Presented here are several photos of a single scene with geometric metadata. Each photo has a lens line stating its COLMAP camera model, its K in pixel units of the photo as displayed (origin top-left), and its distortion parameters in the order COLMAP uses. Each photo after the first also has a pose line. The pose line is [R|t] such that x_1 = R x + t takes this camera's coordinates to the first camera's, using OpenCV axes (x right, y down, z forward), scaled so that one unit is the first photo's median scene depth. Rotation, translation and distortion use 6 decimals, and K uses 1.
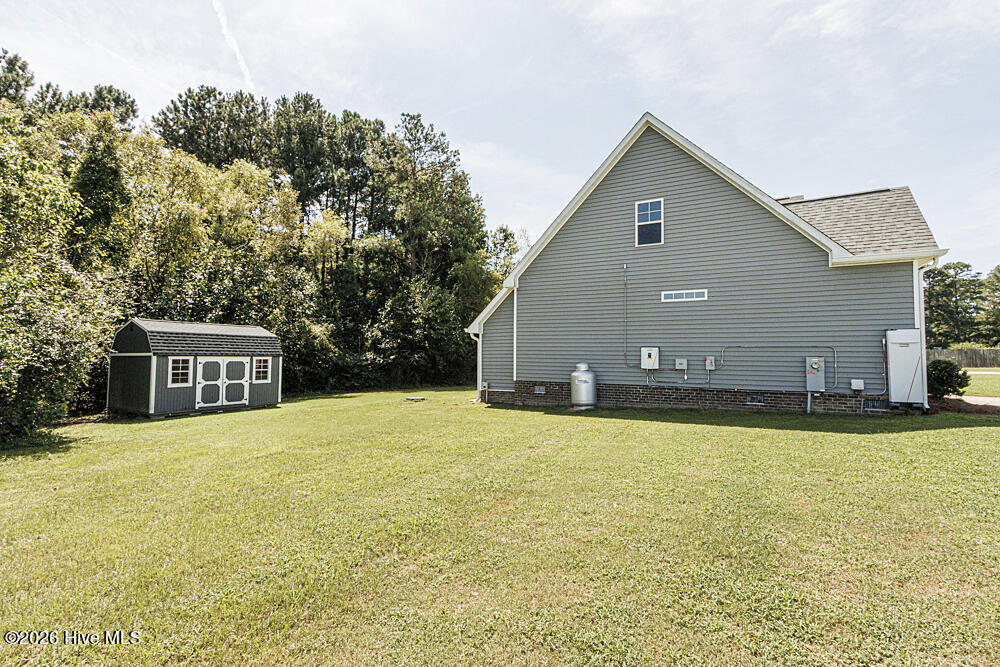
lens RADIAL K [[465.4, 0, 498.0], [0, 465.4, 329.0], [0, 0, 1]] dist [0.003789, -0.000222]
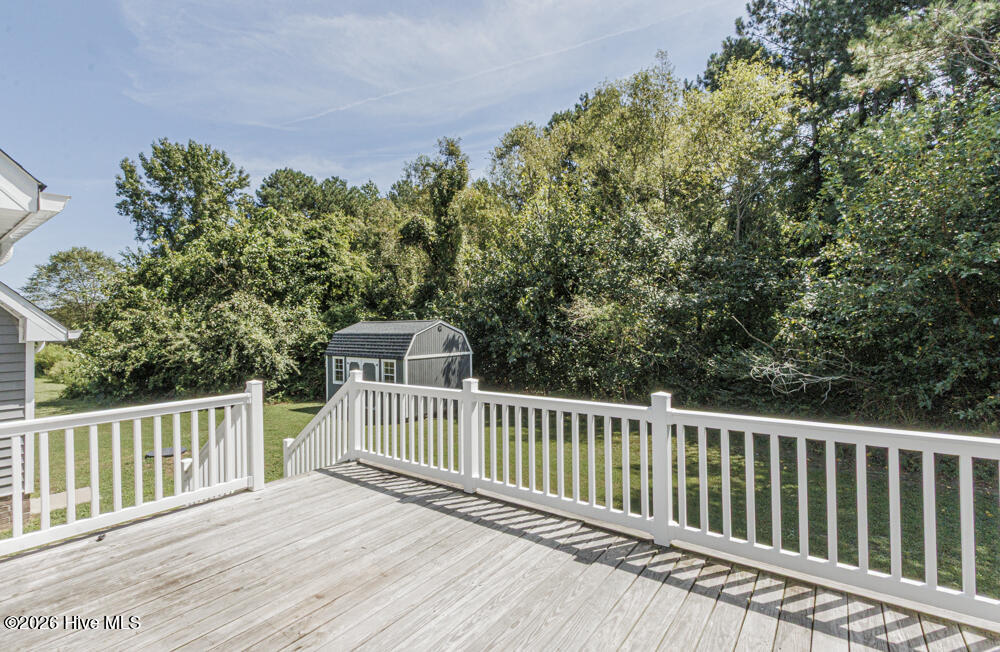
lens RADIAL K [[463.5, 0, 500.0], [0, 463.5, 326.0], [0, 0, 1]] dist [0.000888, 0.000747]
pose [[-0.157741, -0.004416, -0.987471, 0.373938], [0.068654, 0.997521, -0.015428, 0.032048], [0.985091, -0.070228, -0.157047, 1.654771]]
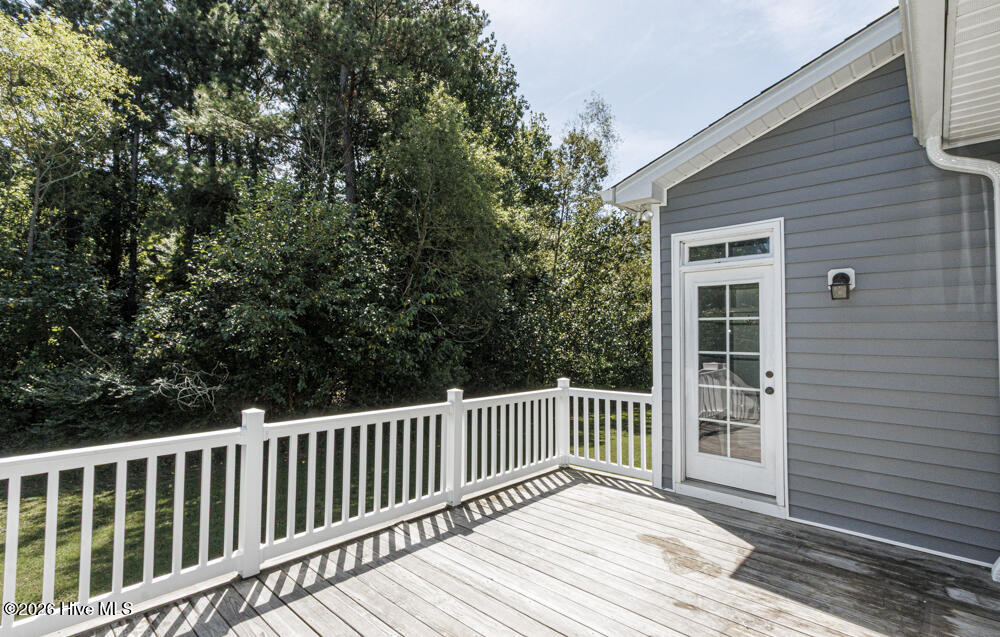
lens RADIAL K [[460.2, 0, 494.9], [0, 460.2, 321.4], [0, 0, 1]] dist [0.004967, 0.000492]
pose [[0.967448, -0.005671, -0.253006, 0.289815], [0.008159, 0.999928, 0.008786, 0.024119], [0.252938, -0.010564, 0.967425, 1.503053]]
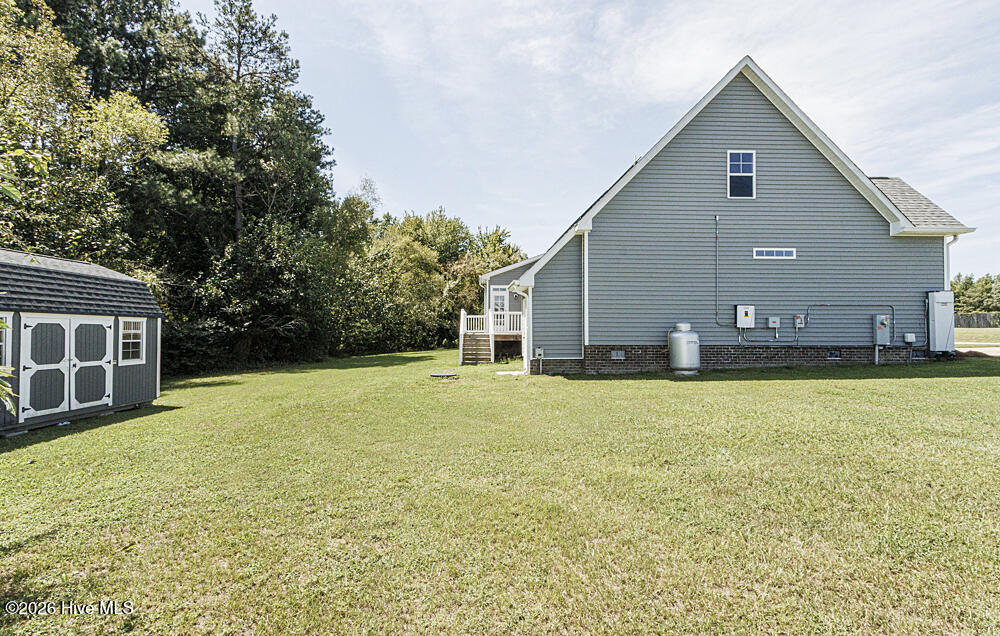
lens RADIAL K [[460.2, 0, 494.9], [0, 460.2, 320.9], [0, 0, 1]] dist [0.004967, 0.000492]
pose [[0.858044, 0.003935, 0.513562, -0.517525], [-0.022744, 0.999281, 0.030343, 0.046584], [-0.513073, -0.037716, 0.857516, 0.386709]]
